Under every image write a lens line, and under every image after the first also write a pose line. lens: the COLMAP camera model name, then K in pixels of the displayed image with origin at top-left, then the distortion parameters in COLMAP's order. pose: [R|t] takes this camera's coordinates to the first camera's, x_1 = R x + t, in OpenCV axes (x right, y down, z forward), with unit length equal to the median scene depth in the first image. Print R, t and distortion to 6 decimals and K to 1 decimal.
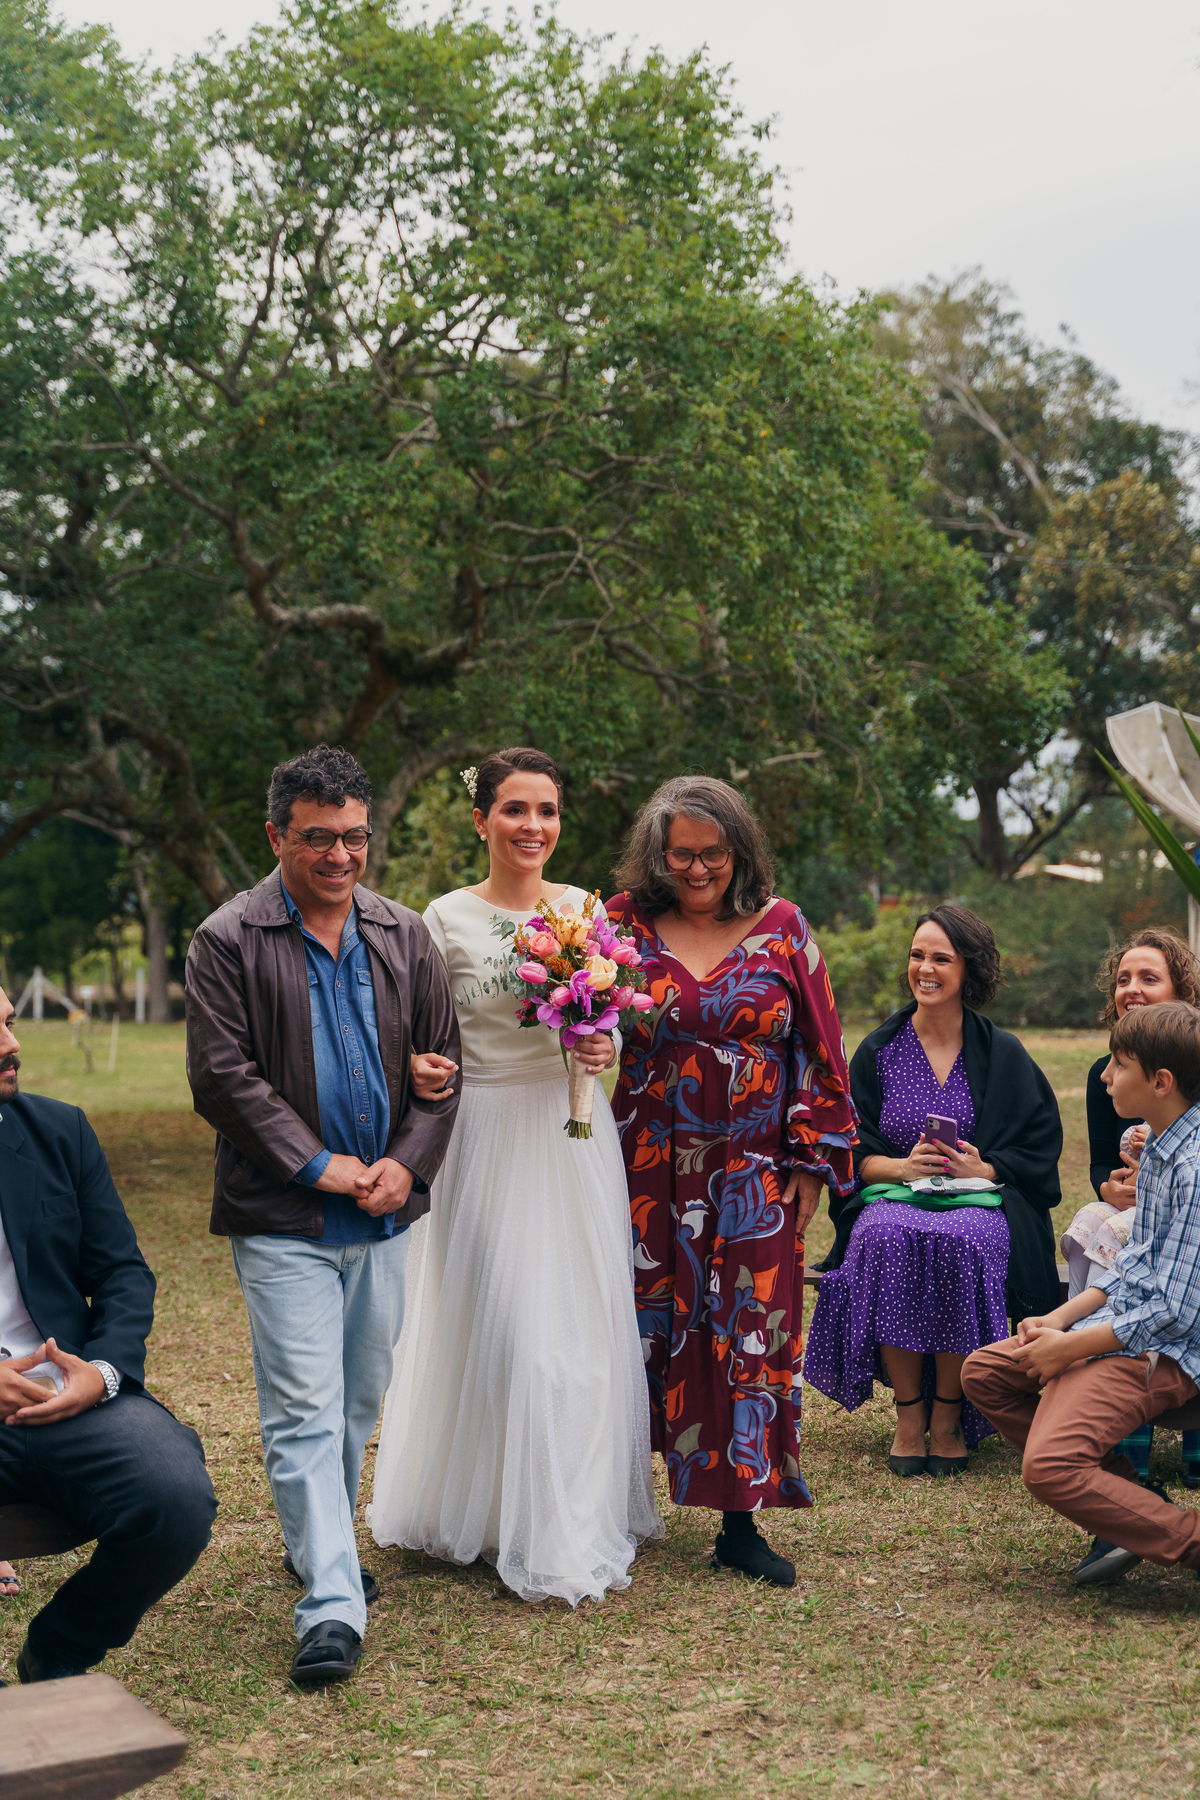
lens RADIAL K [[2269.7, 0, 682.2], [0, 2269.7, 910.0], [0, 0, 1]] dist [-0.022785, -0.009777]
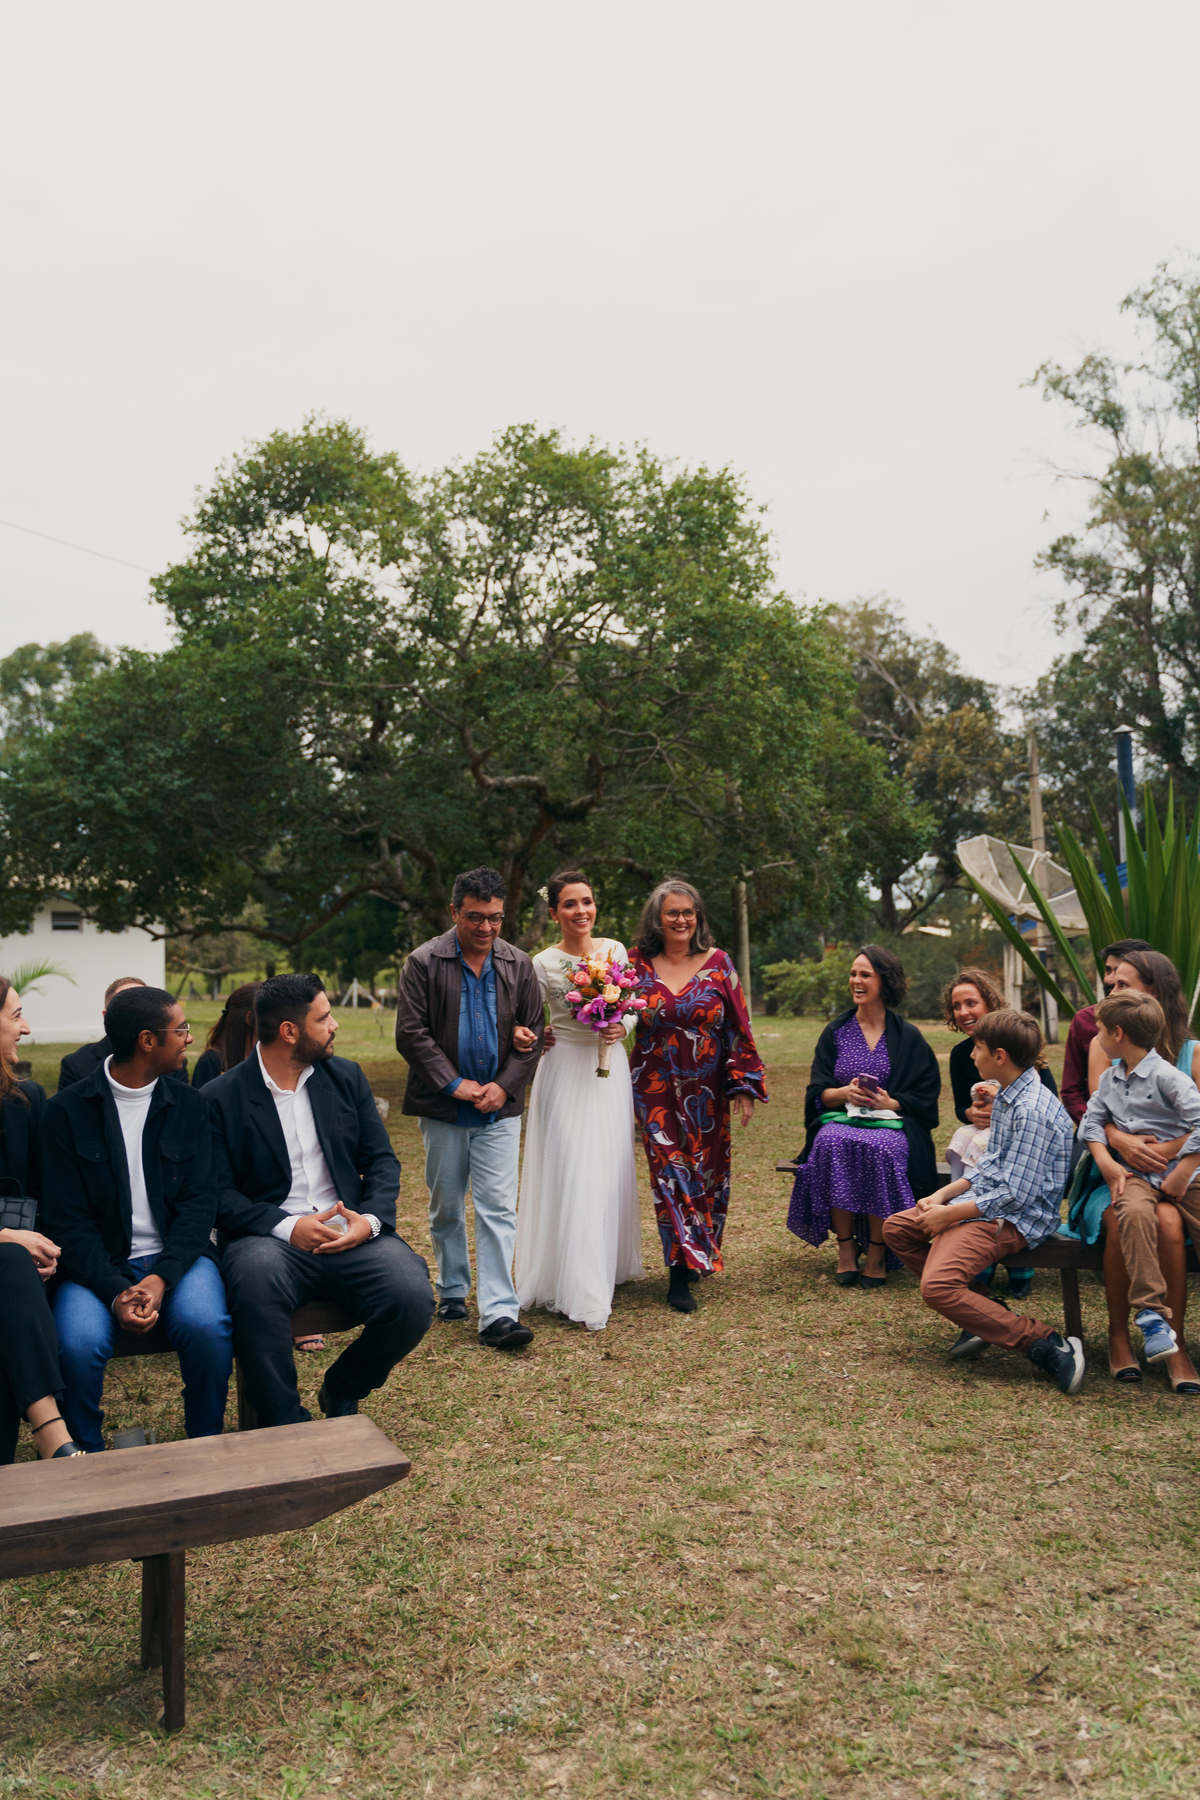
lens RADIAL K [[1584.9, 0, 600.0], [0, 1584.9, 900.0], [0, 0, 1]] dist [-0.007088, -0.001567]
pose [[0.996419, 0.007641, -0.084208, 0.014293], [-0.010371, 0.999433, -0.032028, 0.001349], [0.083916, 0.032786, 0.995933, -0.226019]]
